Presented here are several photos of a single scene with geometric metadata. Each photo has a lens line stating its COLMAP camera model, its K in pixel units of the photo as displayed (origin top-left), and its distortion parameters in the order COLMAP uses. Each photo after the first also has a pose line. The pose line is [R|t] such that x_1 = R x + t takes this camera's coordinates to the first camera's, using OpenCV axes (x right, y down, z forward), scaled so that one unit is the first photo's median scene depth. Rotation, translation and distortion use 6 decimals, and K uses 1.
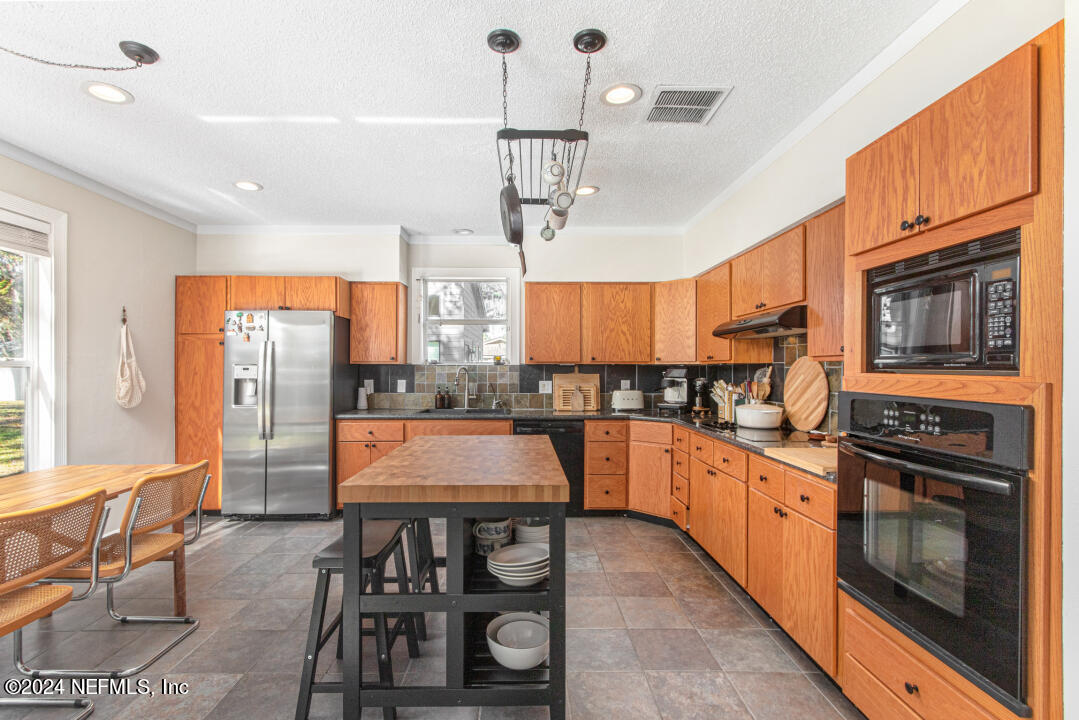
lens RADIAL K [[488.8, 0, 532.7], [0, 488.8, 372.7], [0, 0, 1]] dist [-0.000115, -0.000286]
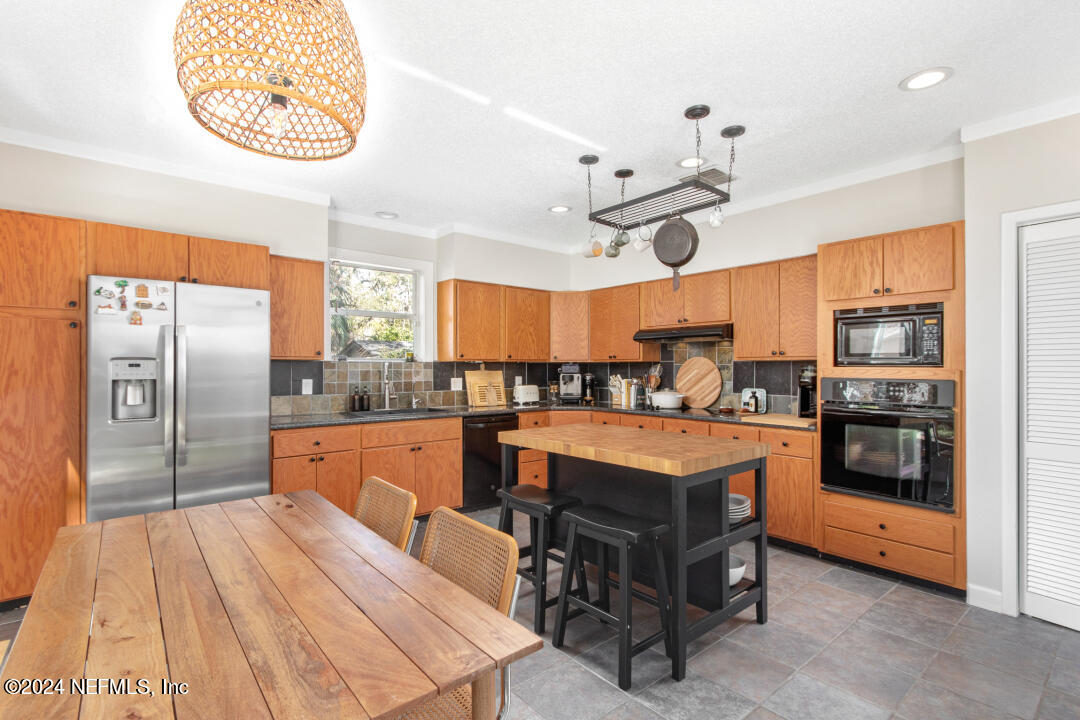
lens RADIAL K [[495.6, 0, 543.6], [0, 495.6, 367.3], [0, 0, 1]] dist [-0.000137, -0.000460]
pose [[0.773441, -0.001289, 0.633867, -0.568320], [0.006546, 0.999961, -0.005954, 0.002483], [-0.633835, 0.008754, 0.773419, 0.116536]]
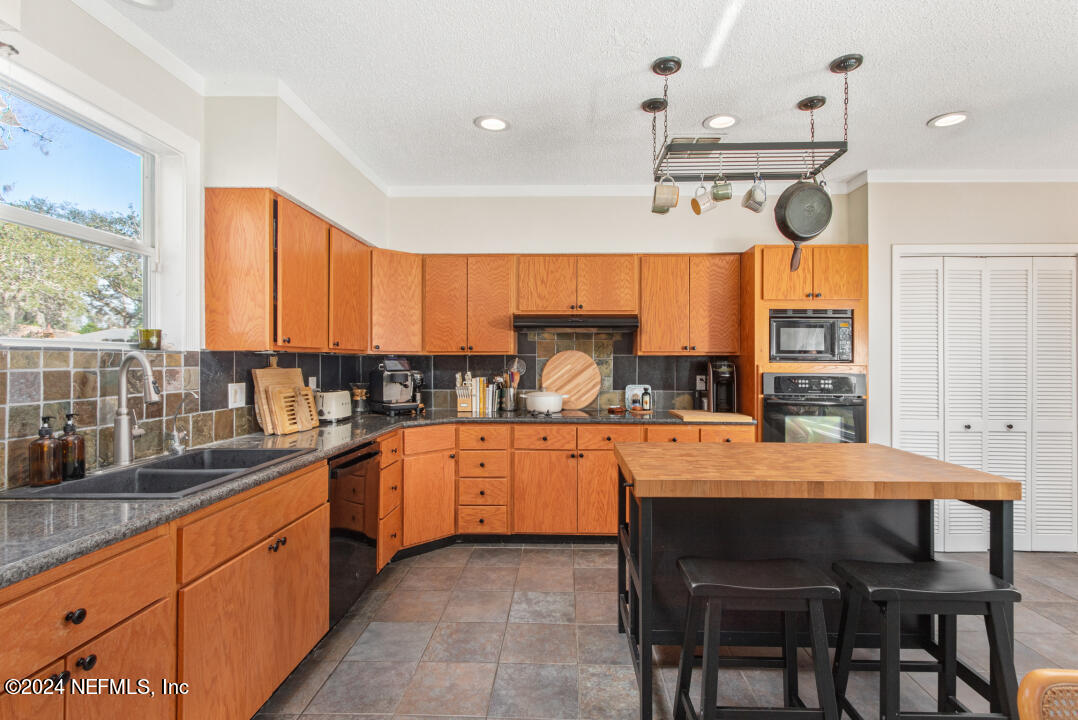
lens RADIAL K [[505.4, 0, 559.3], [0, 505.4, 360.8], [0, 0, 1]] dist [0.001007, 0.000149]
pose [[0.049457, -0.000640, 0.998776, -0.578392], [0.006814, 0.999977, 0.000303, -0.005627], [-0.998753, 0.006790, 0.049460, 0.748788]]
